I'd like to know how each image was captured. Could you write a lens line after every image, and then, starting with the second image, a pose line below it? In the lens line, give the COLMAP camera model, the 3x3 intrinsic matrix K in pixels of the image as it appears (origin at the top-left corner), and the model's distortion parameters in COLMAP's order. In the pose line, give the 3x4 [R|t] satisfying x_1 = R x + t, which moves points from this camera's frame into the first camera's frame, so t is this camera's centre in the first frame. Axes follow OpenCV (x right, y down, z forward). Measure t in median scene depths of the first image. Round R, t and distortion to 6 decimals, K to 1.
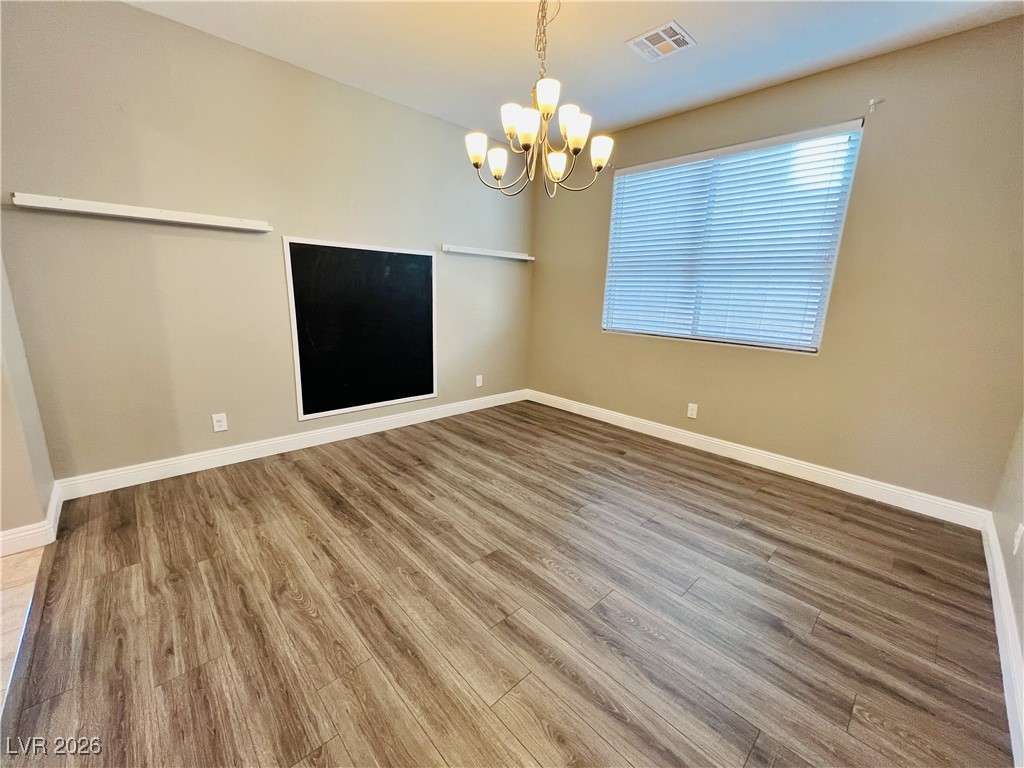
lens RADIAL K [[410.5, 0, 509.9], [0, 410.5, 386.9], [0, 0, 1]] dist [-0.001086, -0.000198]
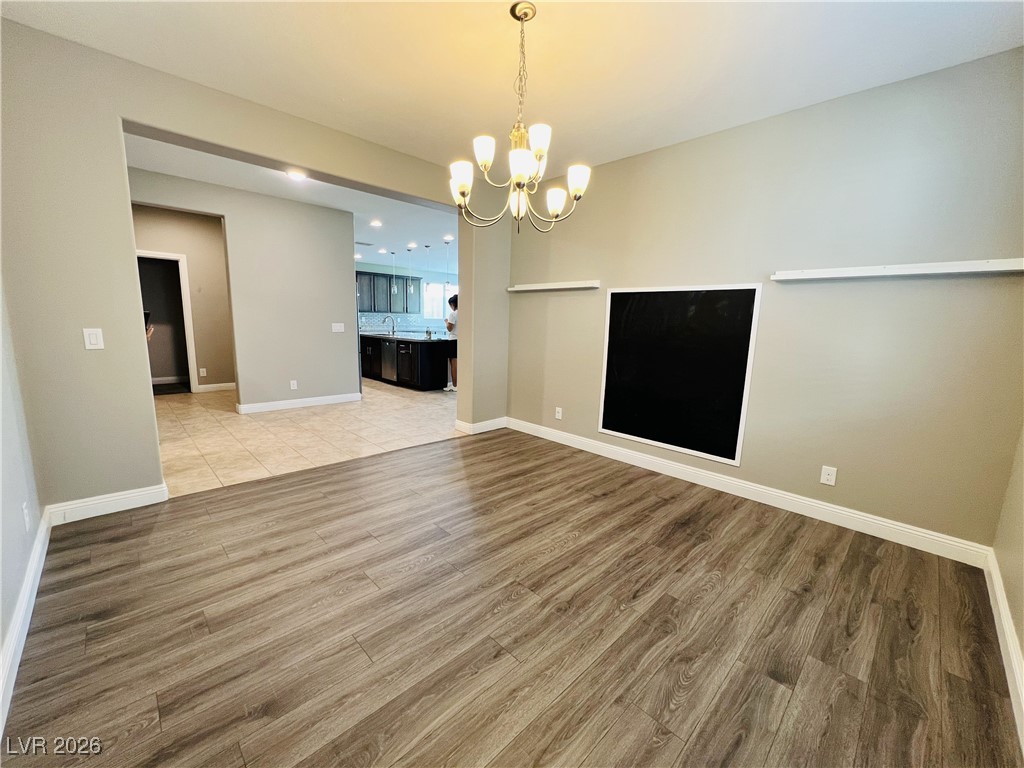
lens RADIAL K [[410.5, 0, 509.9], [0, 410.5, 386.9], [0, 0, 1]] dist [-0.001086, -0.000198]
pose [[0.019783, 0.130869, -0.991202, 0.766254], [-0.255142, 0.959233, 0.121556, -0.142542], [0.966701, 0.250492, 0.052366, 0.693255]]
